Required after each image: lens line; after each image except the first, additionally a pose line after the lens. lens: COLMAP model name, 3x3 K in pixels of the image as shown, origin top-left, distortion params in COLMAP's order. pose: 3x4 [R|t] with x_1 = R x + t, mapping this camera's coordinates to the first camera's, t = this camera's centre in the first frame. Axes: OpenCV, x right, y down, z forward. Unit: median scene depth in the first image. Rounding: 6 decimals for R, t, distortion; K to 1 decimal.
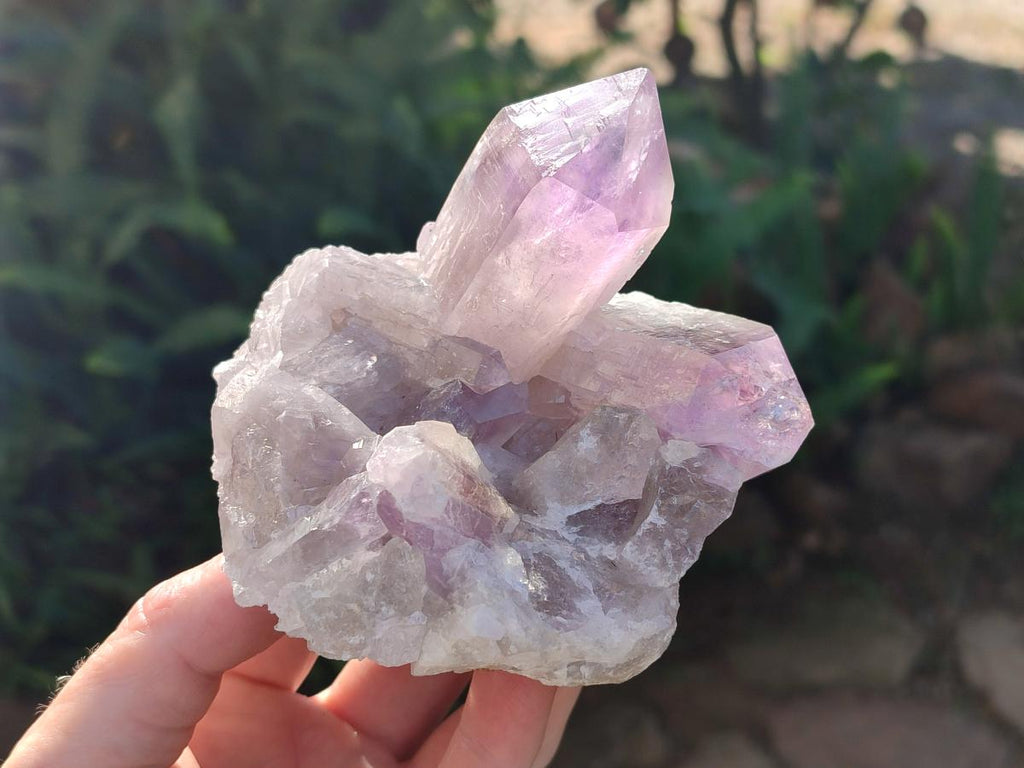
lens RADIAL K [[1568.1, 0, 512.0], [0, 1568.1, 384.0], [0, 0, 1]] dist [0.287538, -2.225746]
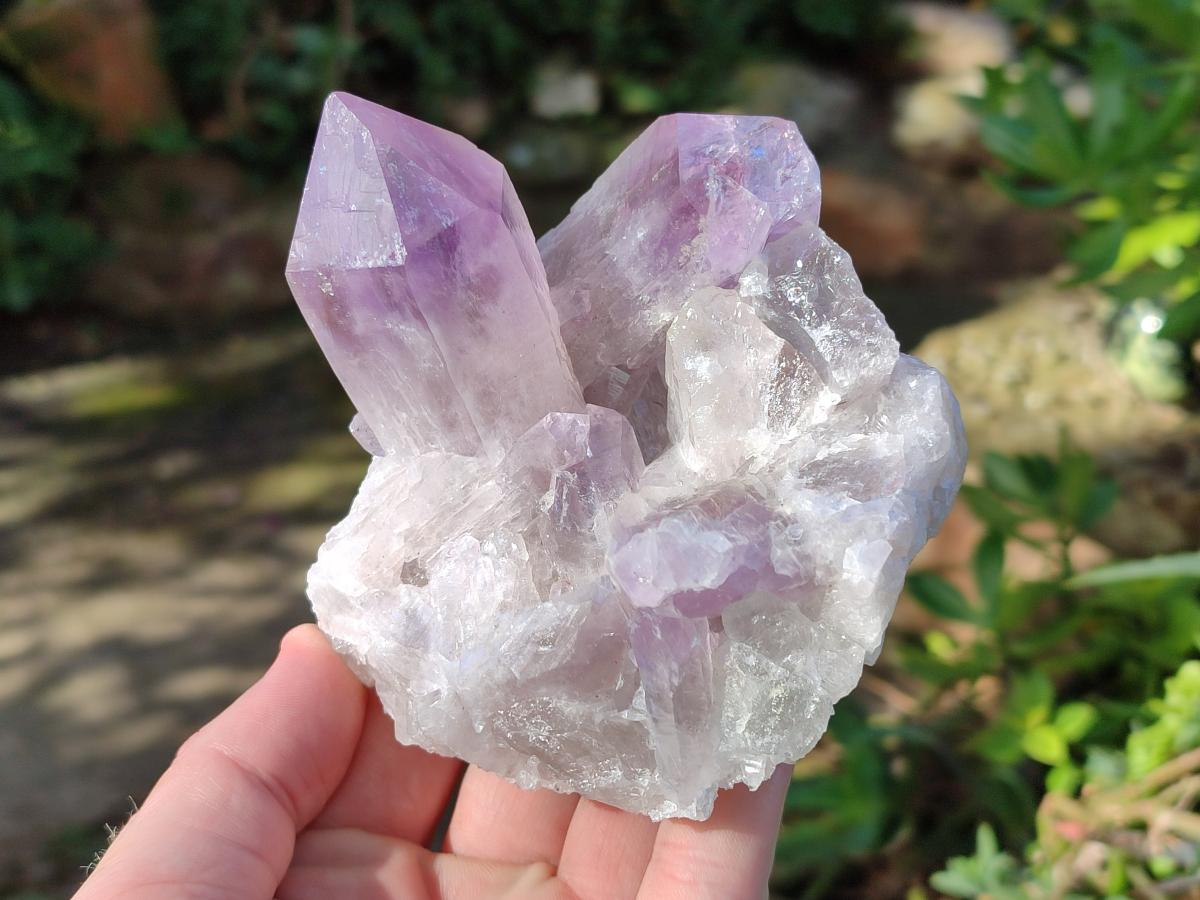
lens RADIAL K [[1837.6, 0, 600.0], [0, 1837.6, 450.0], [0, 0, 1]] dist [0.287538, -2.225746]
pose [[0.439369, -0.890838, 0.115595, -0.130196], [0.883146, 0.451905, 0.125842, -0.114722], [-0.164343, 0.046796, 0.985293, 0.036901]]
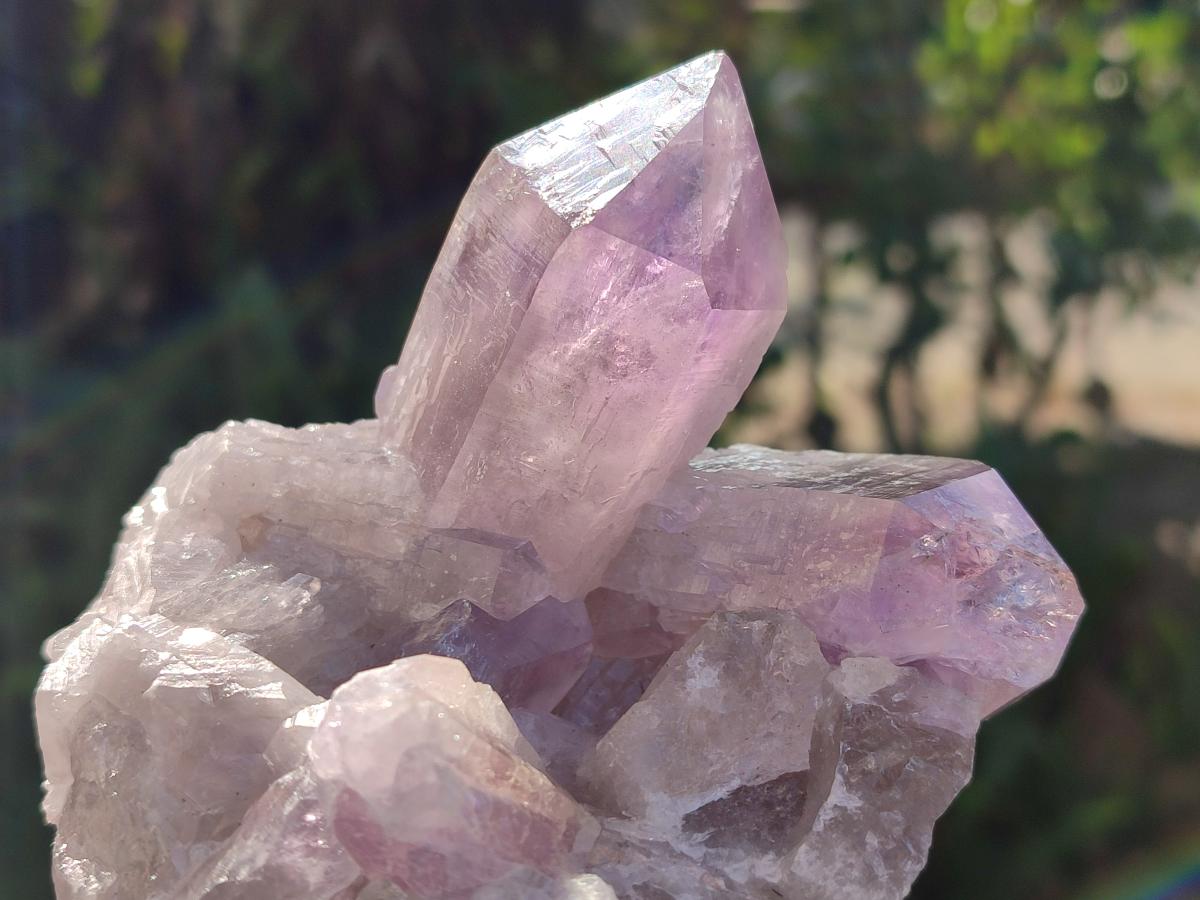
lens RADIAL K [[1837.6, 0, 600.0], [0, 1837.6, 450.0], [0, 0, 1]] dist [0.287538, -2.225746]
pose [[0.992994, -0.105298, 0.053628, -0.015640], [0.113075, 0.978508, -0.172444, 0.067104], [-0.034318, 0.177300, 0.983558, 0.331579]]
